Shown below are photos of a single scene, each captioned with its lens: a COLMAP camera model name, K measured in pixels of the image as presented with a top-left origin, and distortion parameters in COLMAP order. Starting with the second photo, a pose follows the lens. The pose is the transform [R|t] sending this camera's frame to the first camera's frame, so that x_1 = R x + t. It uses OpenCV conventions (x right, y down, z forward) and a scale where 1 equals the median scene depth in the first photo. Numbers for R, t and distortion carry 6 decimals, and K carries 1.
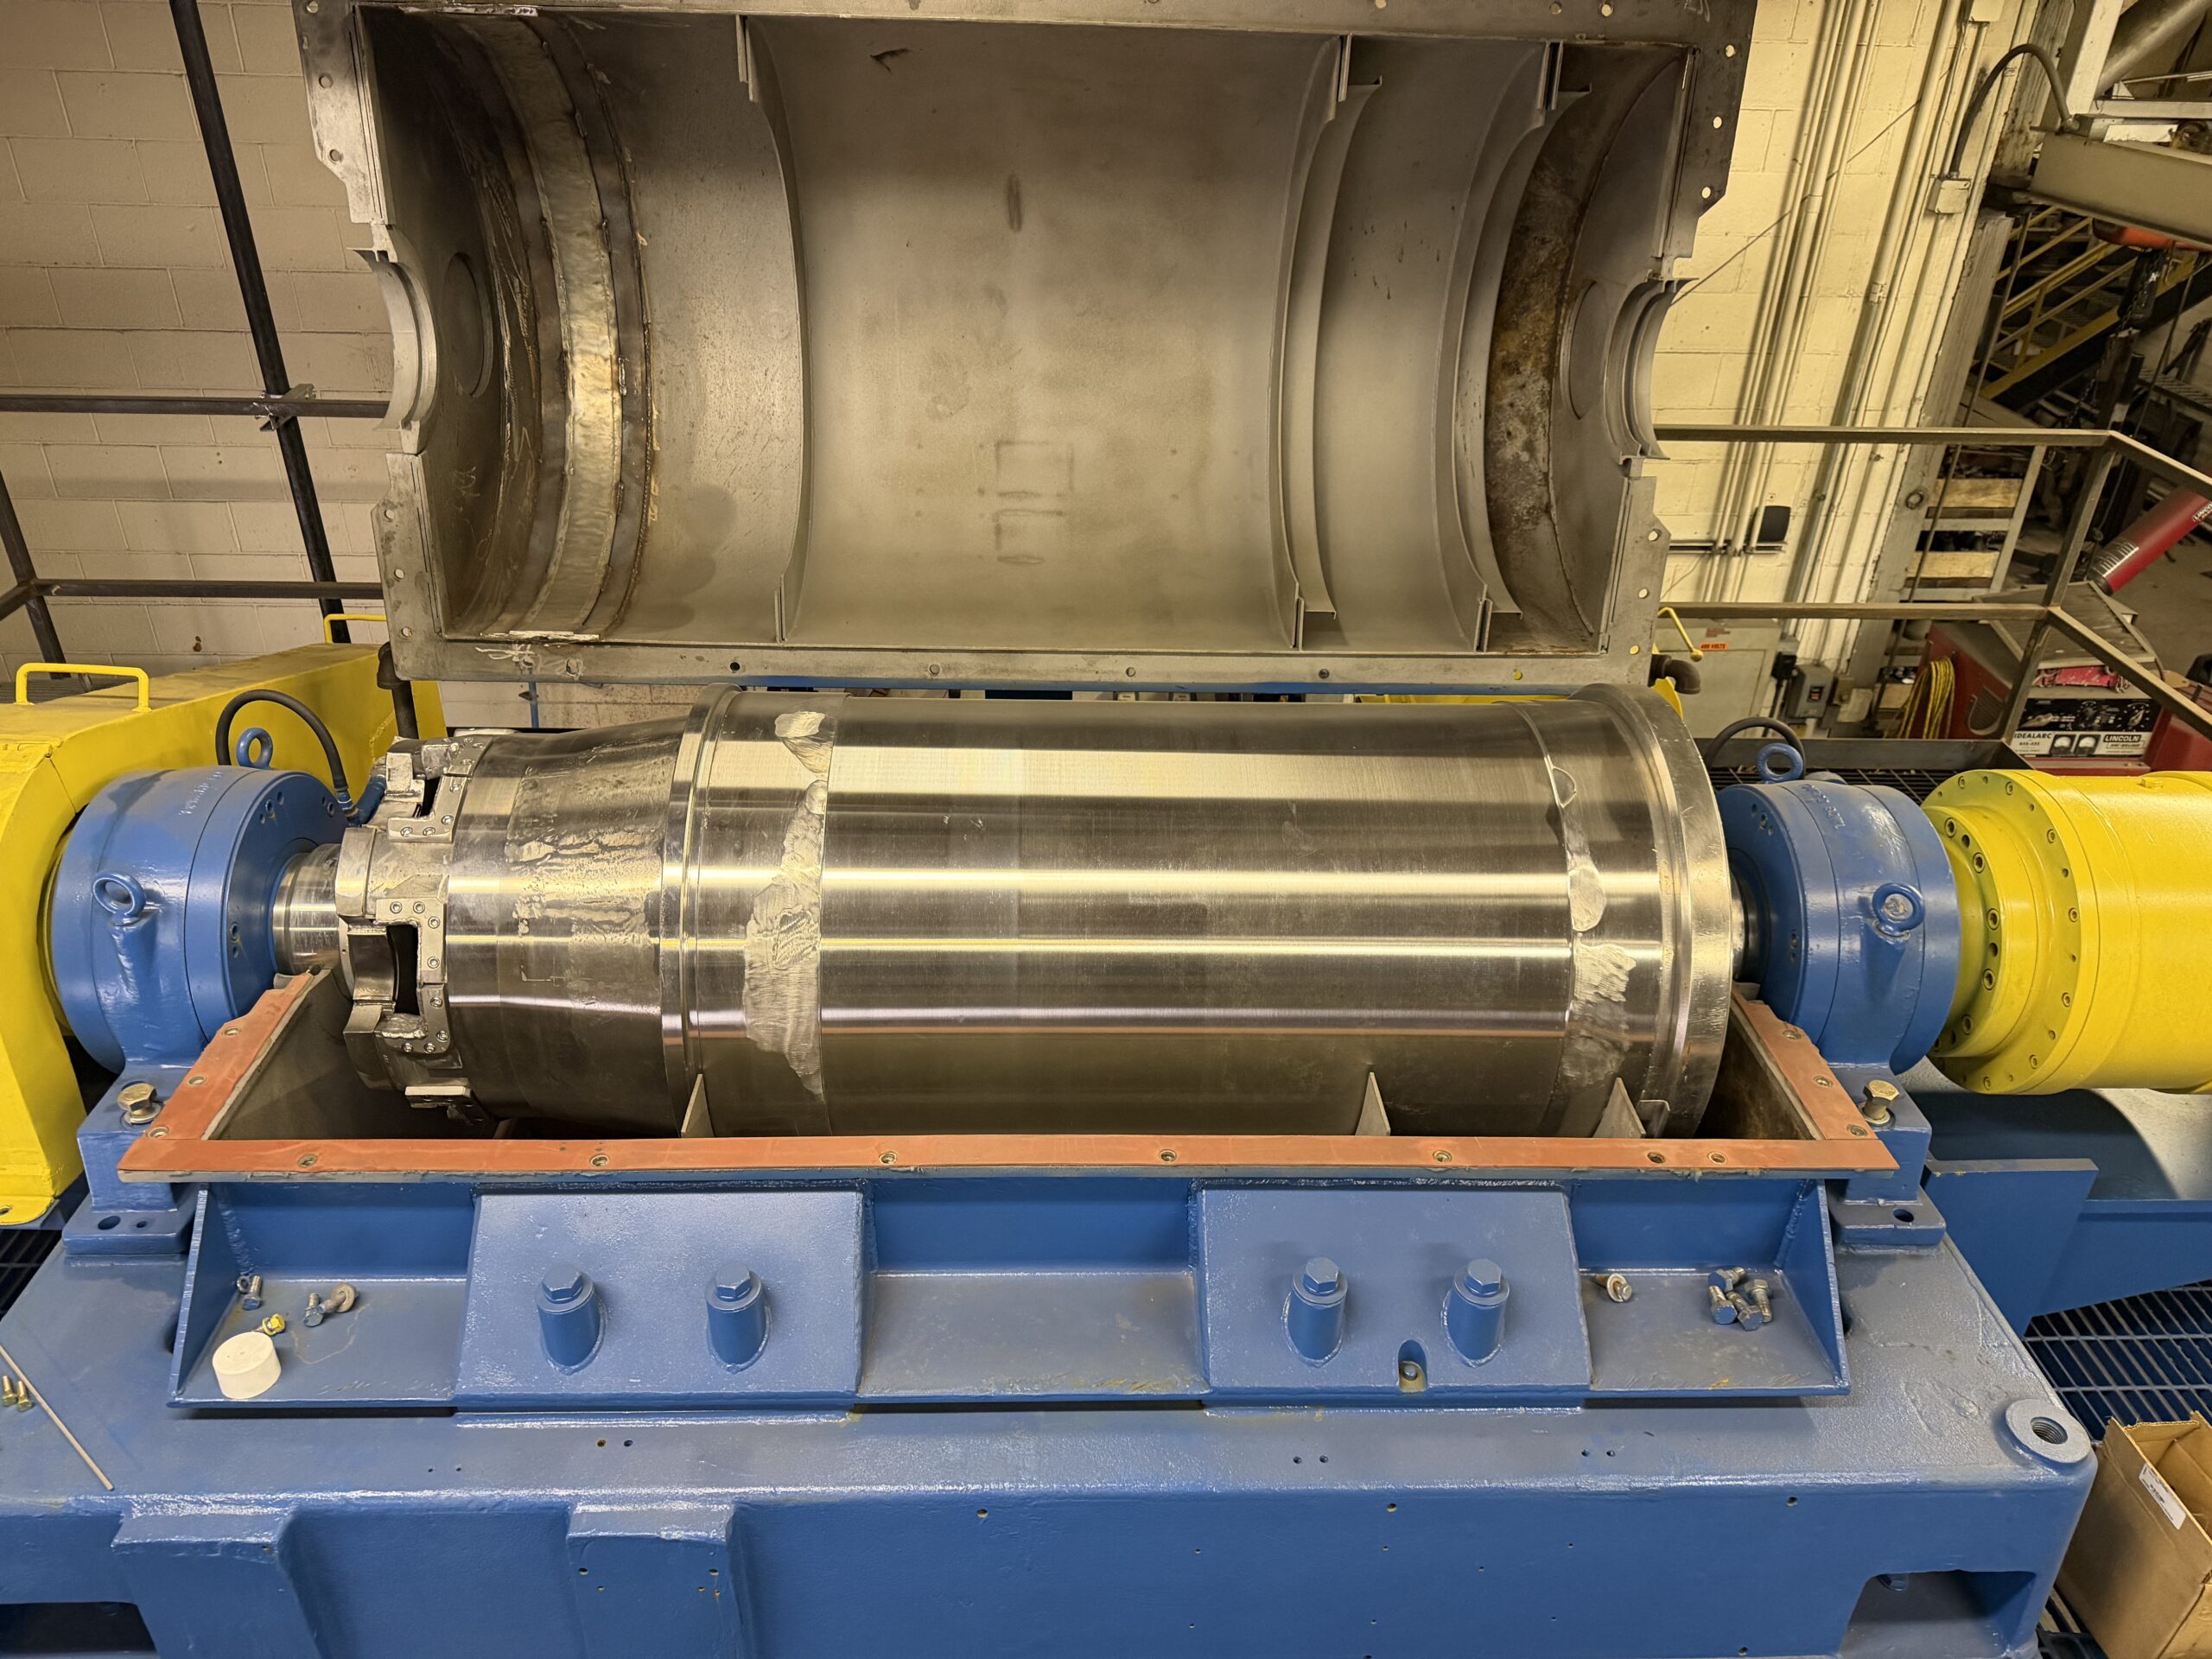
lens RADIAL K [[1559.6, 0, 1105.3], [0, 1559.6, 840.9], [0, 0, 1]] dist [0.049030, -0.059107]
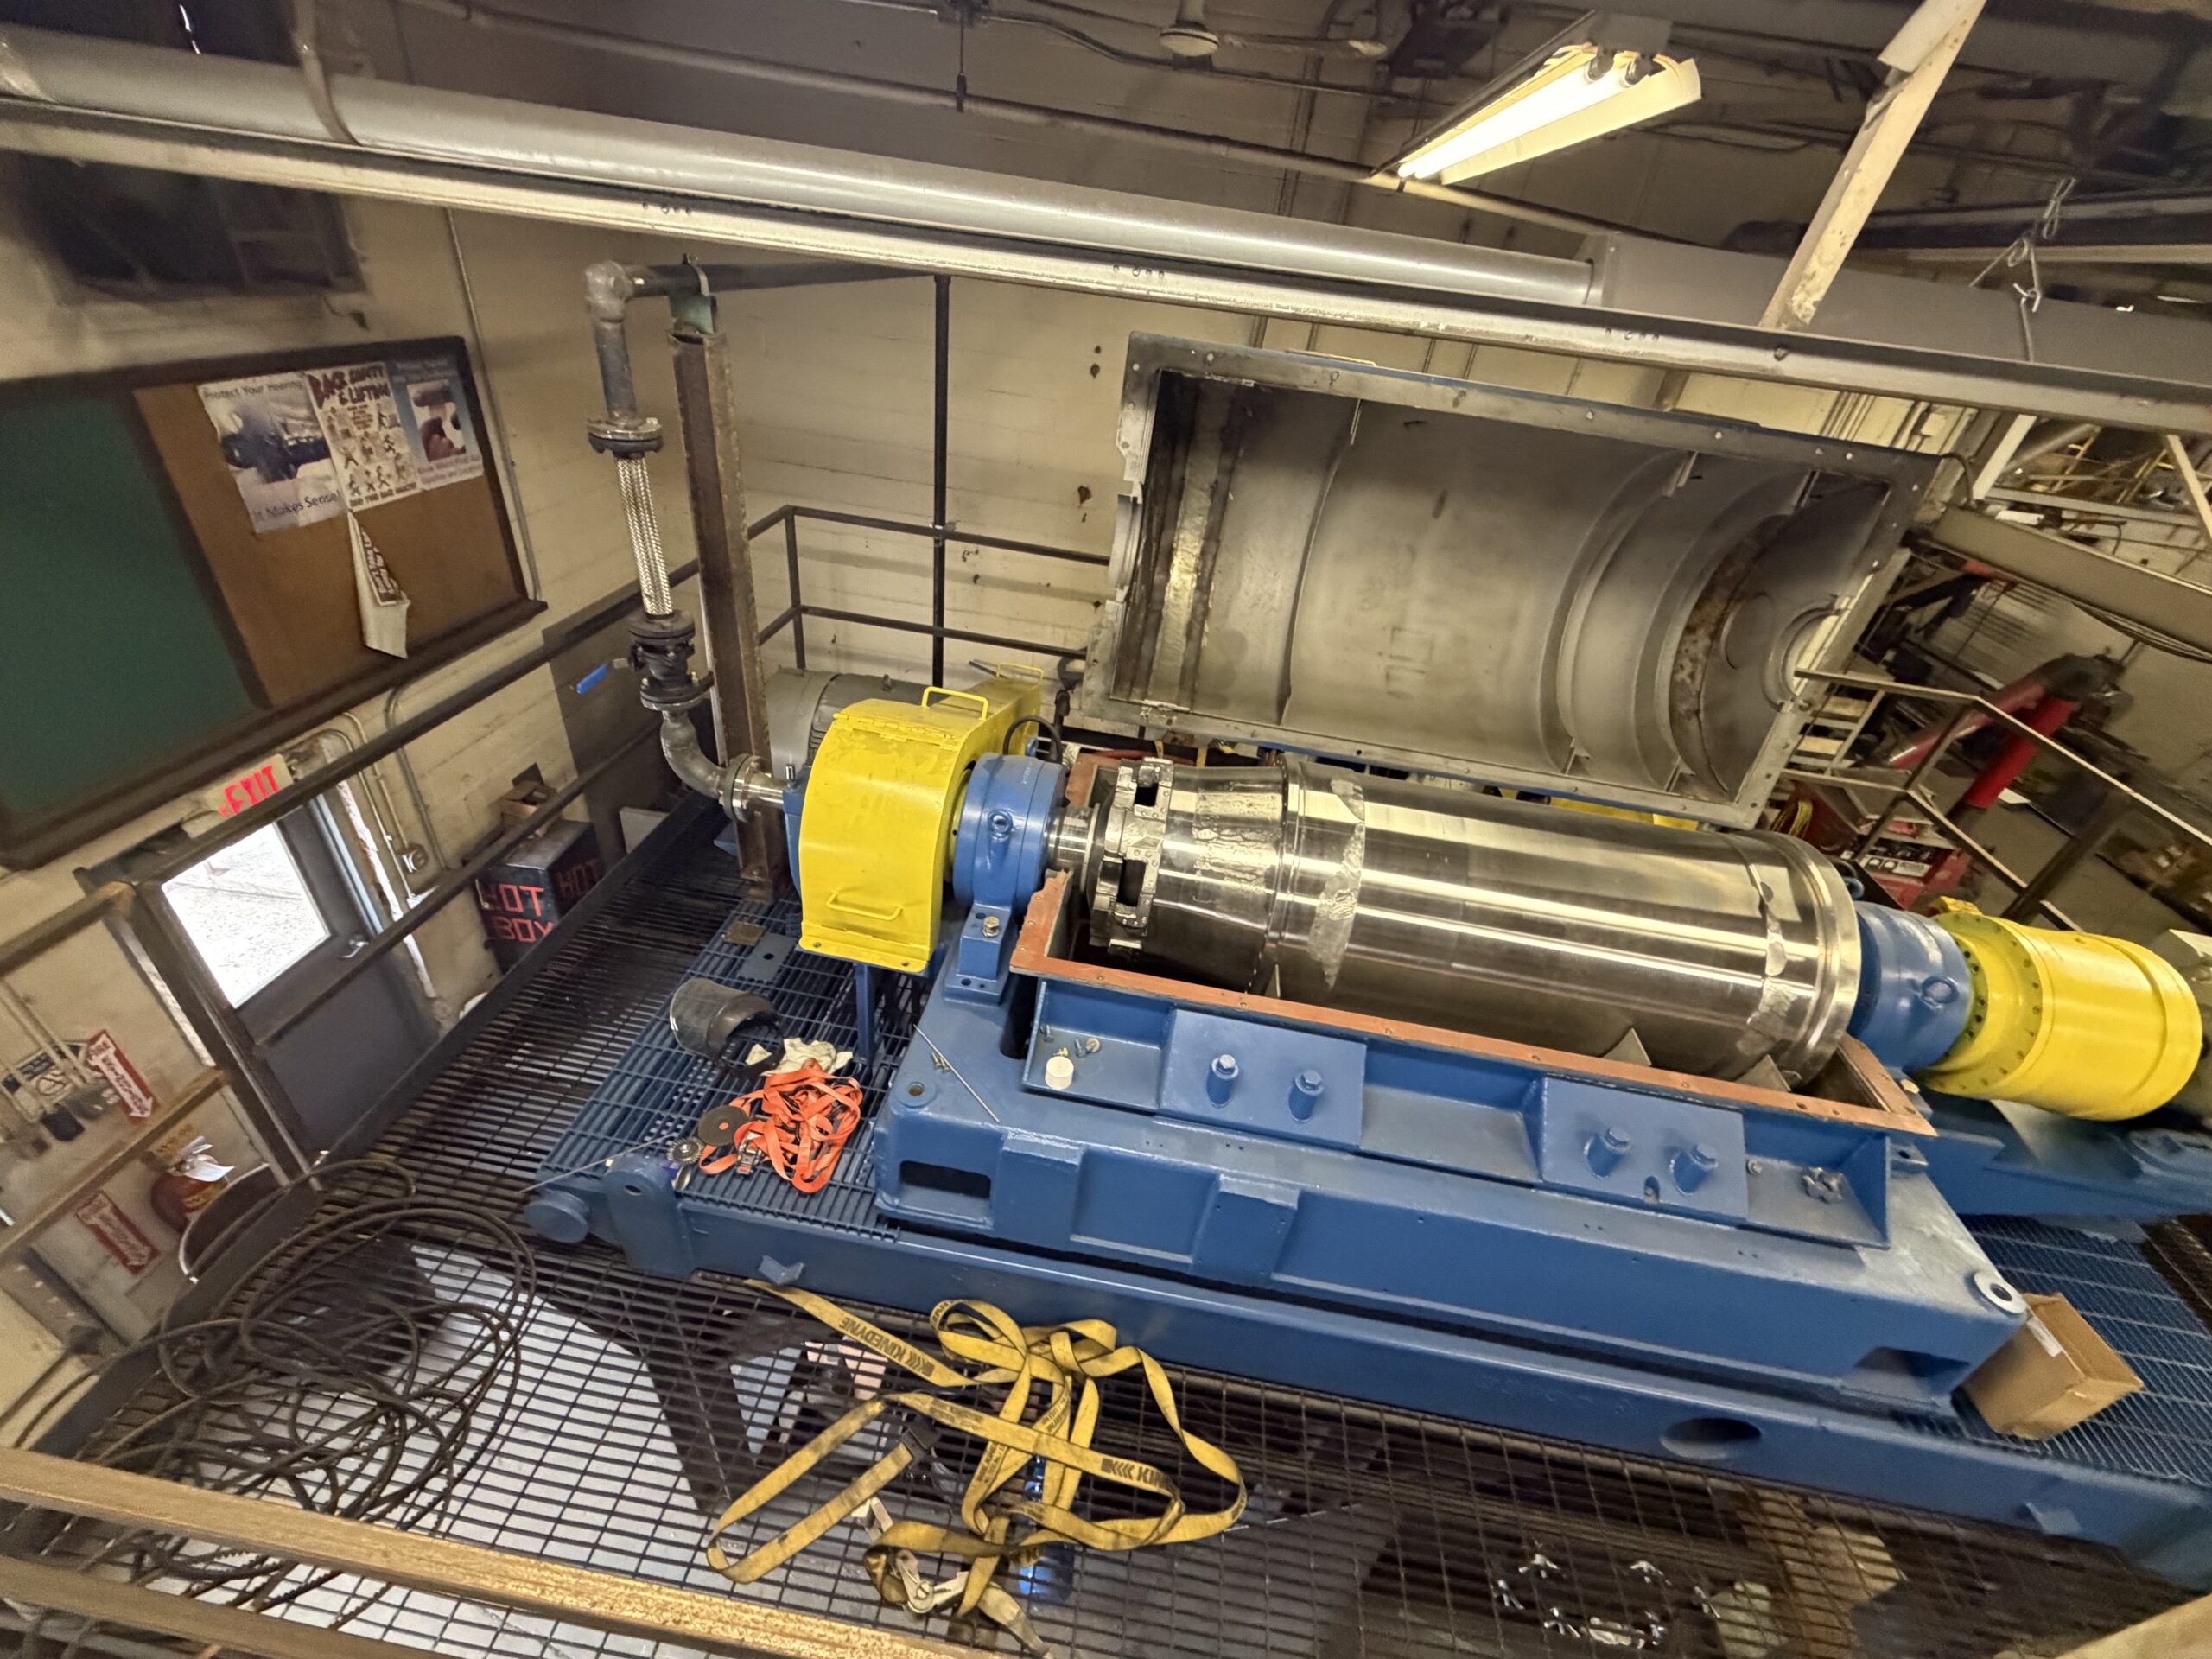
lens RADIAL K [[878.1, 0, 1109.4], [0, 878.1, 832.4], [0, 0, 1]] dist [0.000789, -0.000844]
pose [[0.981986, 0.168325, -0.085846, -0.341623], [-0.163740, 0.984800, 0.057958, -0.034263], [0.094297, -0.042857, 0.994621, -0.074505]]
